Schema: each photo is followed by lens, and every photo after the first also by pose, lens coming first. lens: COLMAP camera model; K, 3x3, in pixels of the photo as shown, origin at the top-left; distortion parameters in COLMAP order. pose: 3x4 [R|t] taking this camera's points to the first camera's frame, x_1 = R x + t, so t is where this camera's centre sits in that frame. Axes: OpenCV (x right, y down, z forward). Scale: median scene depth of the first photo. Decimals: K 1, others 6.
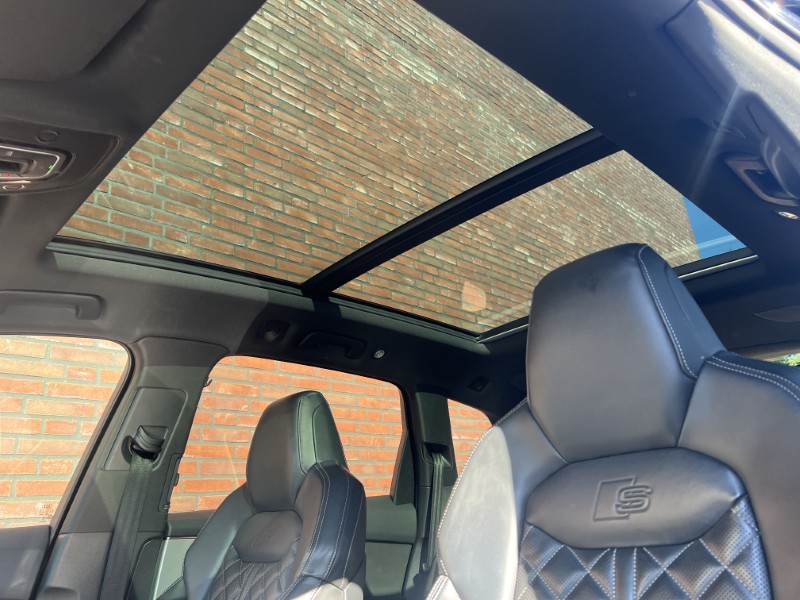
lens RADIAL K [[613.3, 0, 400.0], [0, 613.3, 300.0], [0, 0, 1]] dist [0.003030, -0.004838]
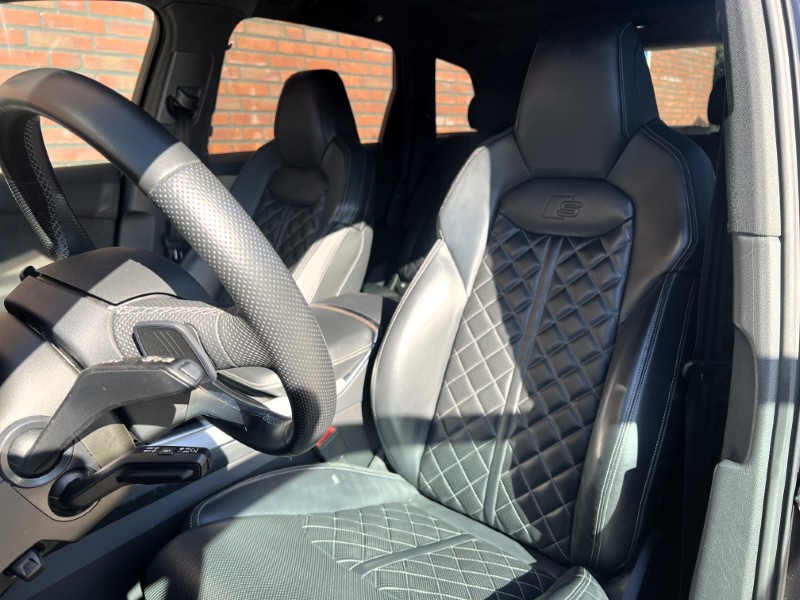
lens RADIAL K [[610.8, 0, 400.0], [0, 610.8, 300.0], [0, 0, 1]] dist [0.075377, -0.111291]
pose [[0.995823, 0.041940, 0.081101, -0.157658], [-0.081260, 0.812117, 0.577808, -0.329413], [-0.041631, -0.581985, 0.812133, -0.372141]]
